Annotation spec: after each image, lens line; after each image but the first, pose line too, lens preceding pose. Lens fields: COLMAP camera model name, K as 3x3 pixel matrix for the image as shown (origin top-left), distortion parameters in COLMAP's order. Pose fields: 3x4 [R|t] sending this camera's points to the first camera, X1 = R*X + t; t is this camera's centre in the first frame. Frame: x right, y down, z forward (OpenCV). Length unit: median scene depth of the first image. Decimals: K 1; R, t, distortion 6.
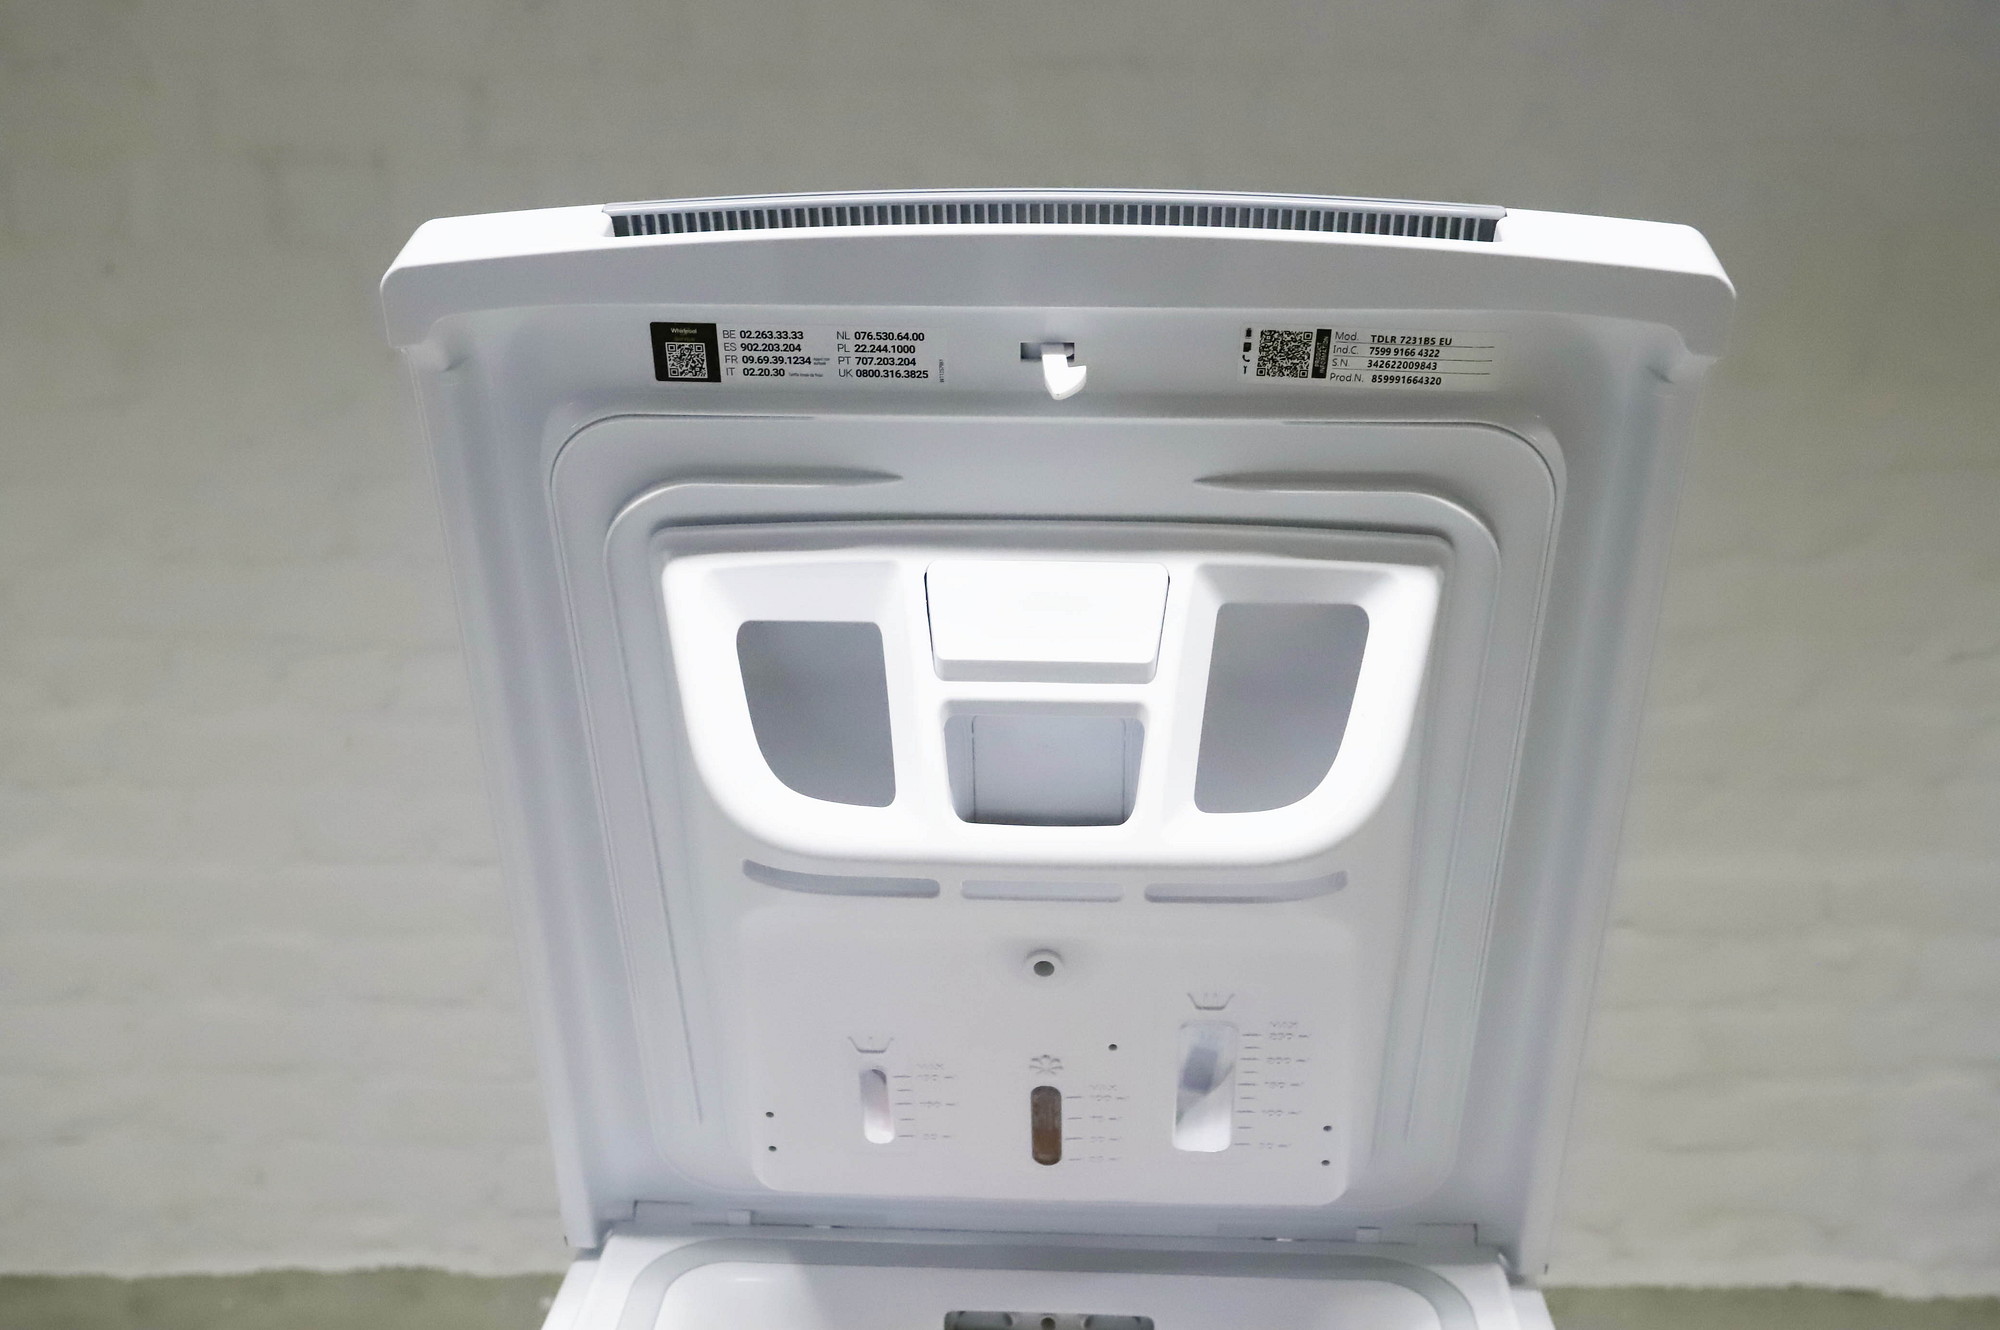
lens RADIAL K [[2278.2, 0, 1000.0], [0, 2278.2, 665.0], [0, 0, 1]] dist [-0.011867, -0.004744]
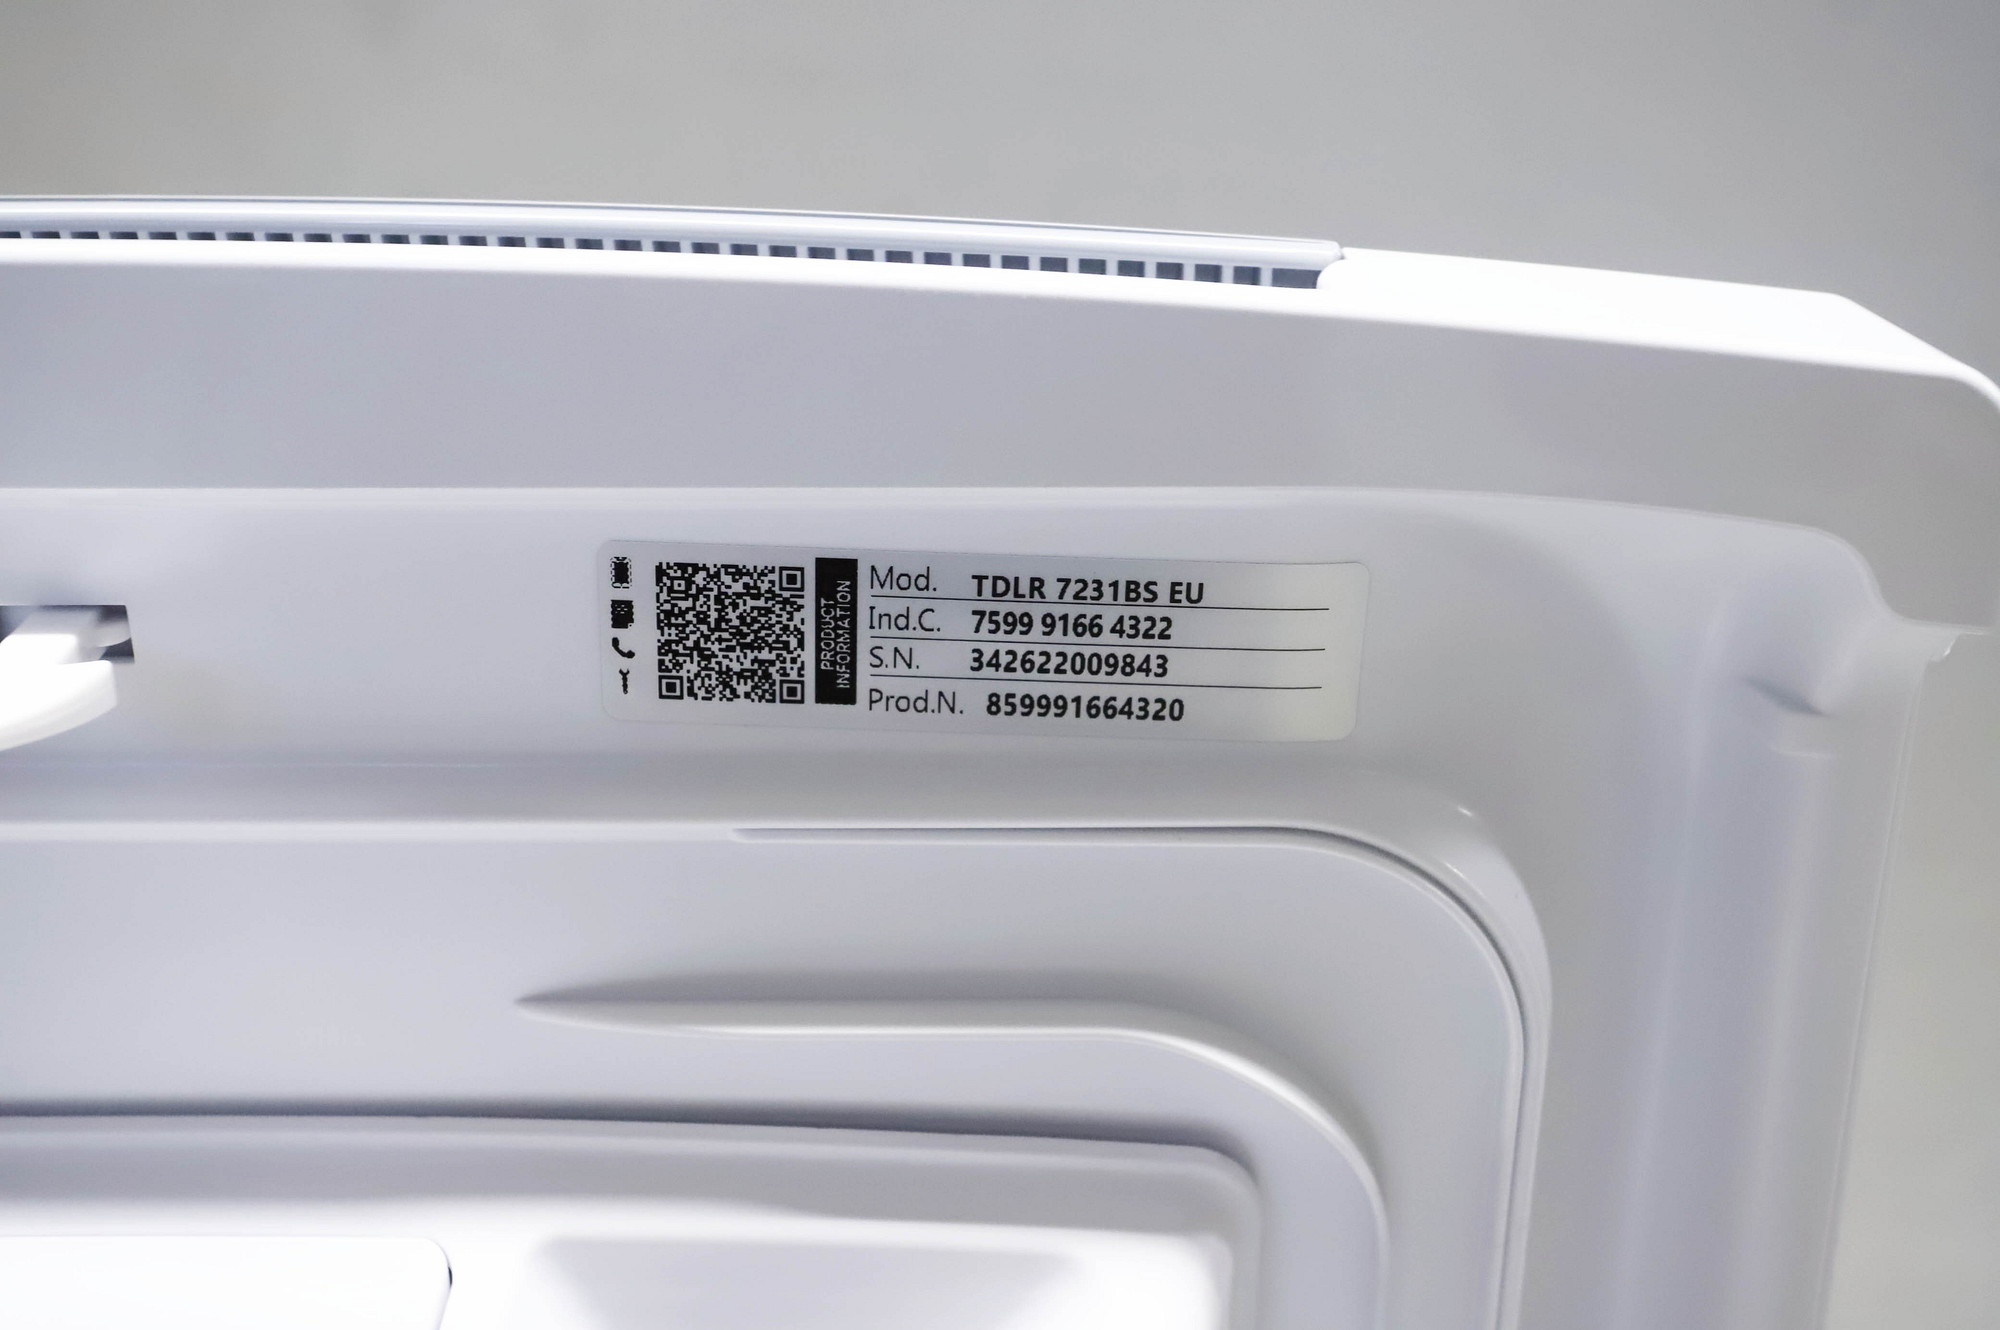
lens RADIAL K [[2318.6, 0, 1067.5], [0, 2318.6, 664.6], [0, 0, 1]] dist [-0.012825, -0.005493]
pose [[0.998879, -0.004078, 0.047171, 0.159586], [0.014661, 0.973957, -0.226260, -0.050847], [-0.045020, 0.226698, 0.972924, 0.653026]]
